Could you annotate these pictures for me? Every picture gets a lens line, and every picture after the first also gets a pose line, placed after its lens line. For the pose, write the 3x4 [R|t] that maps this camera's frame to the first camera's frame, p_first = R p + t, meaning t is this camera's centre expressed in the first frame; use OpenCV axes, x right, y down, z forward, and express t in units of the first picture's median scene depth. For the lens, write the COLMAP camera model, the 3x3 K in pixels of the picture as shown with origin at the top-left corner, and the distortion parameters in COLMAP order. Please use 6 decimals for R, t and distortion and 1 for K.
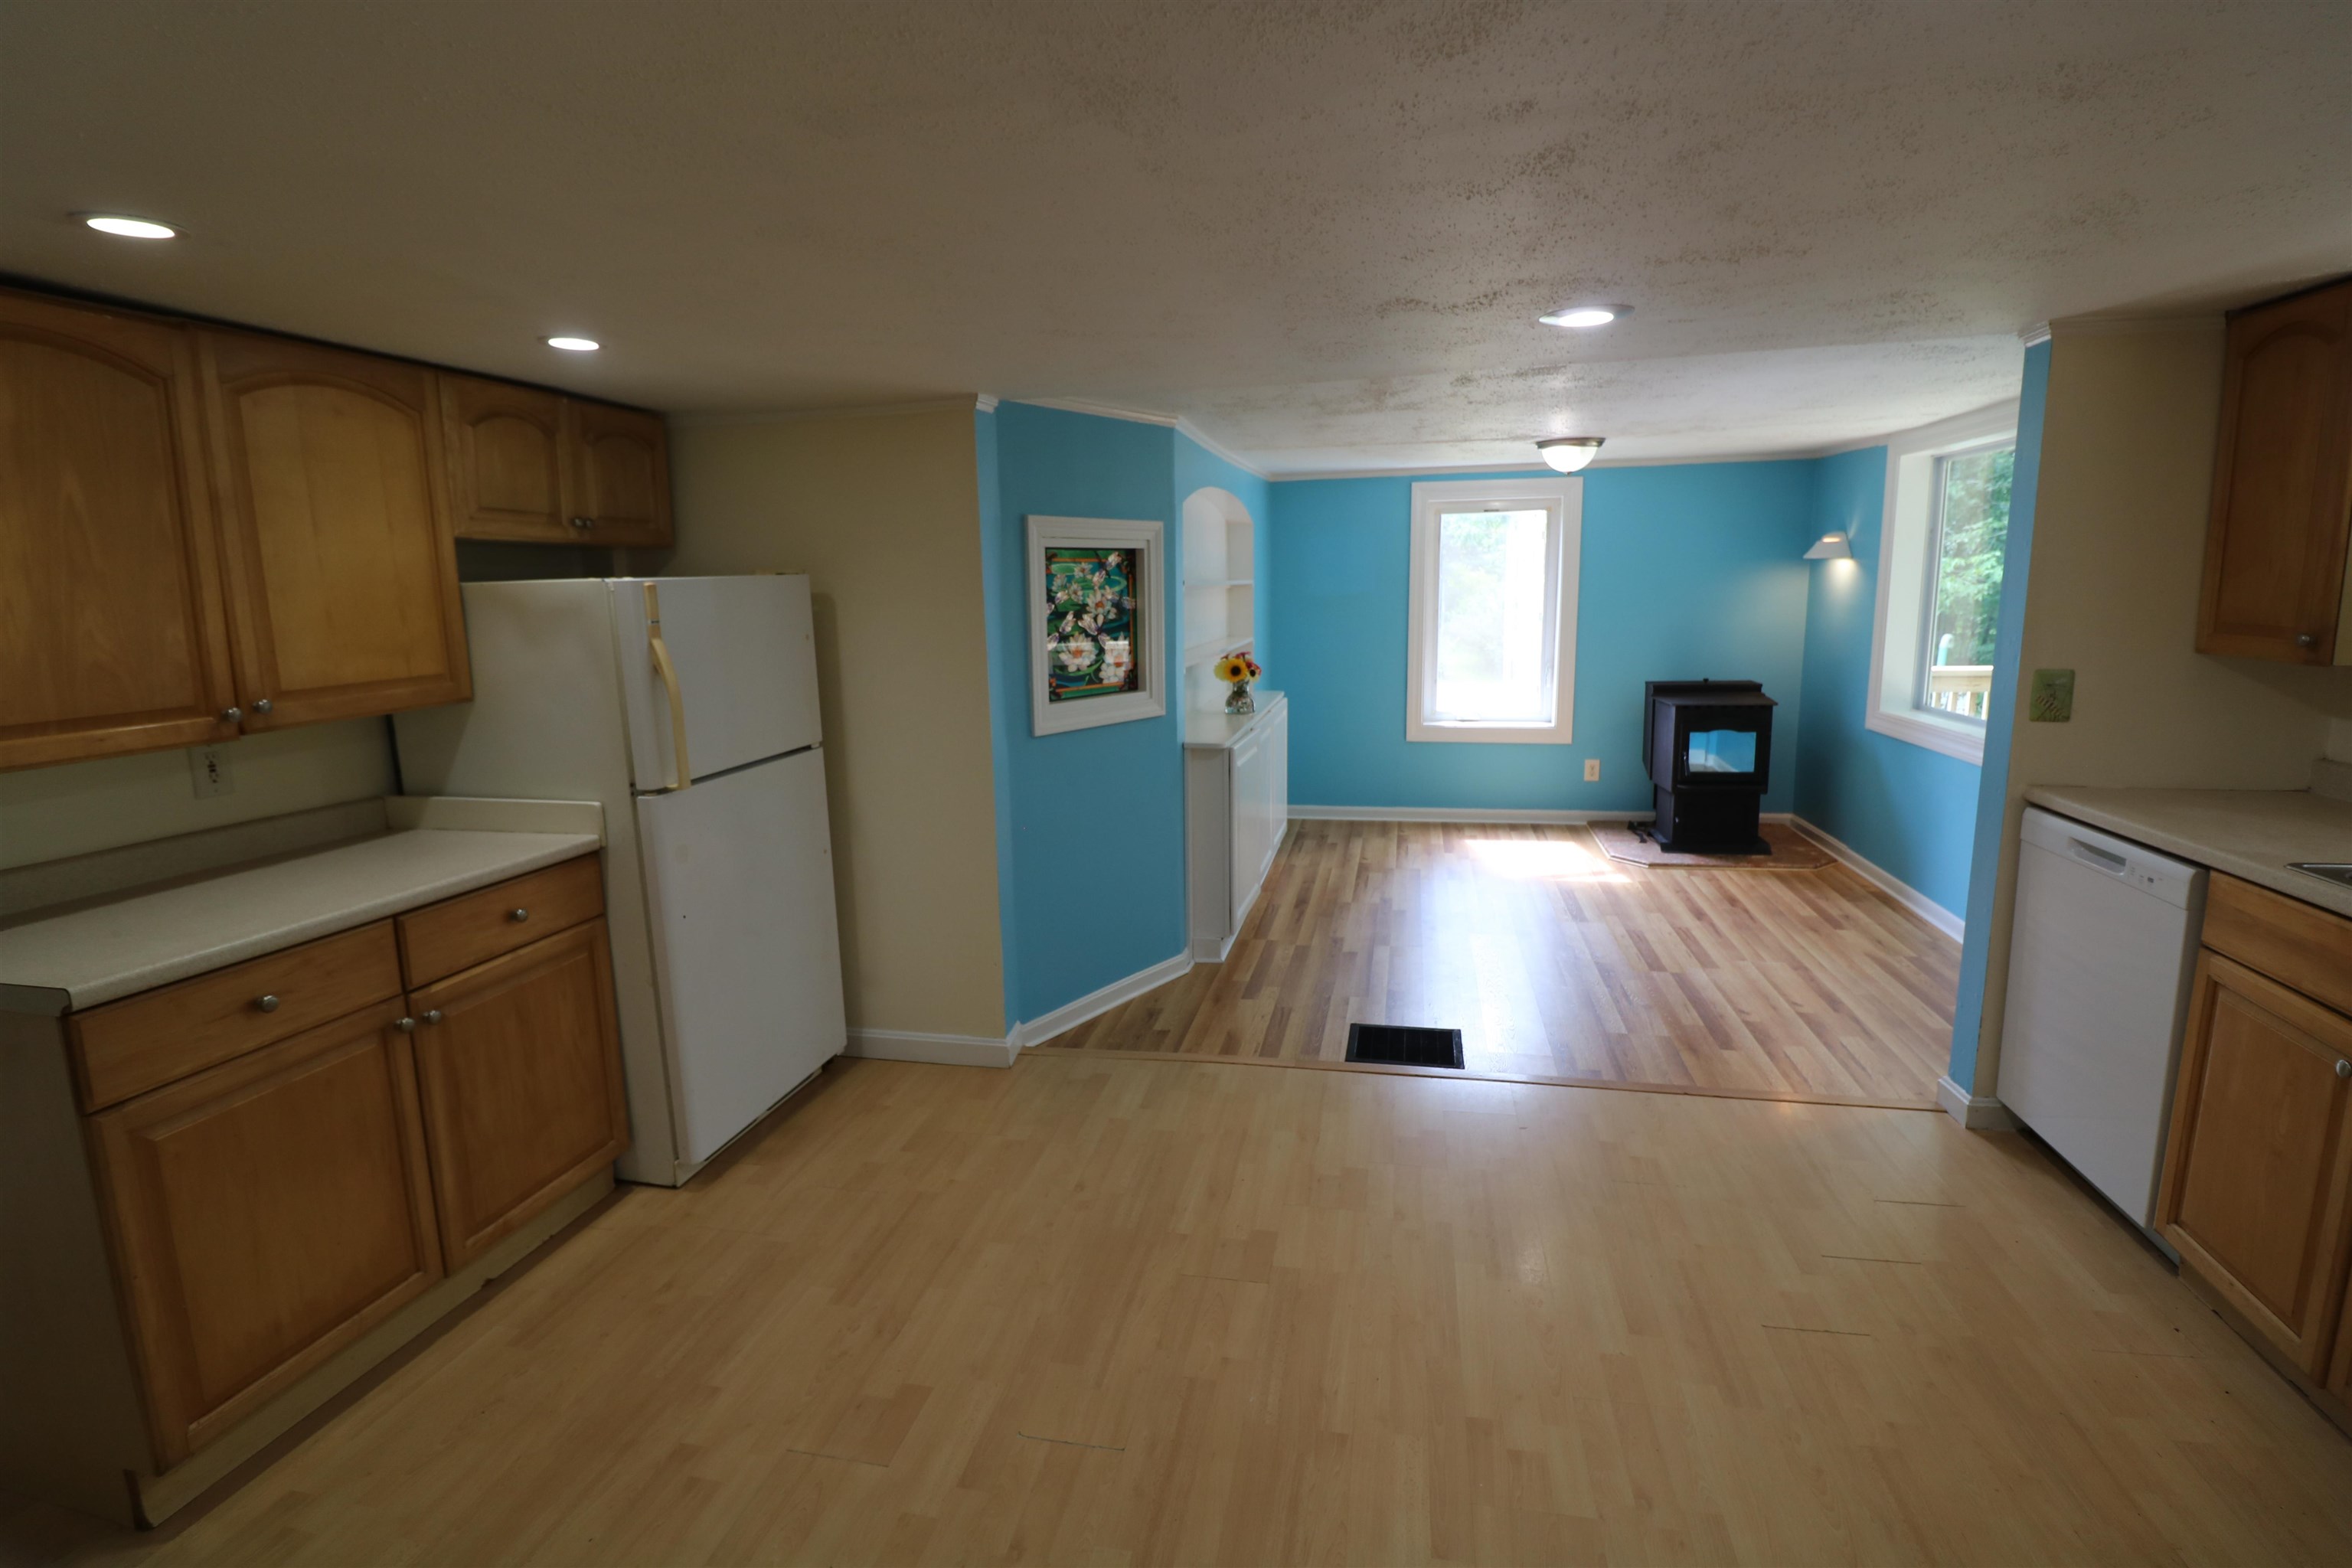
lens RADIAL K [[1087.1, 0, 1176.4], [0, 1087.1, 759.6], [0, 0, 1]] dist [0.002078, -0.015334]
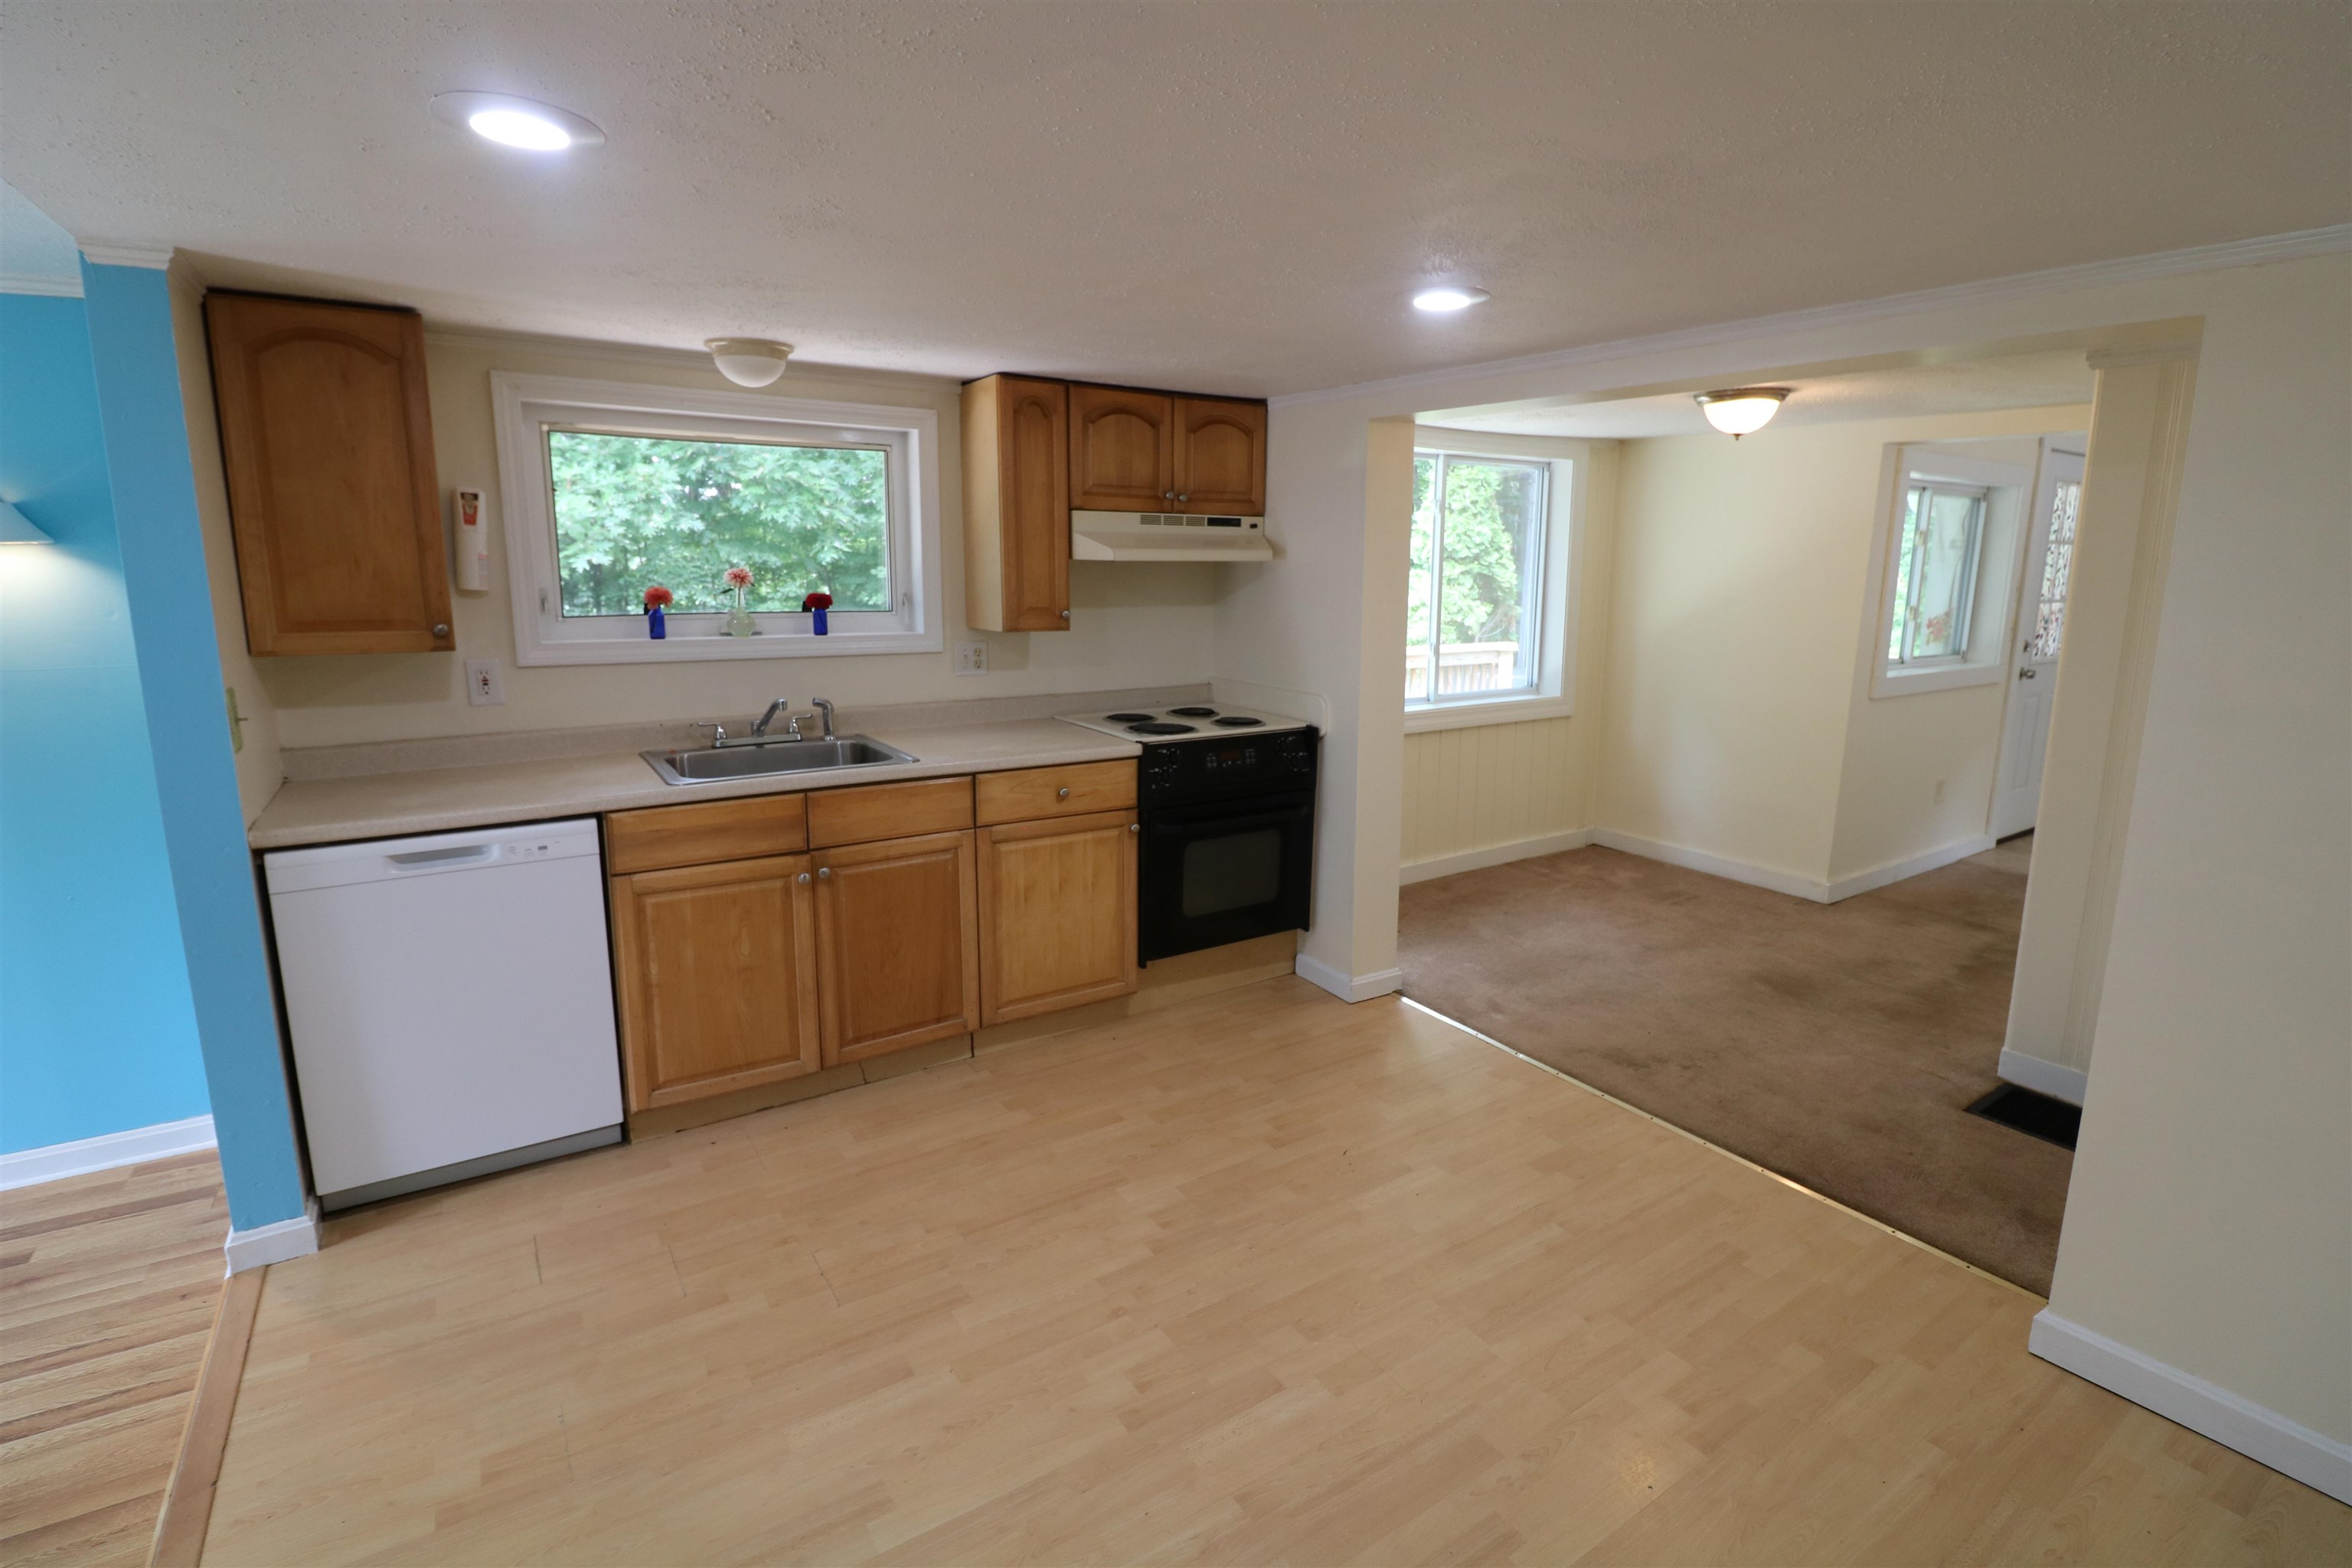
lens RADIAL K [[1087.1, 0, 1176.4], [0, 1087.1, 759.6], [0, 0, 1]] dist [0.002078, -0.015334]
pose [[-0.713868, -0.113172, 0.691075, -0.343887], [0.117407, 0.953544, 0.277434, -0.221604], [-0.690369, 0.279188, -0.667417, 1.349522]]
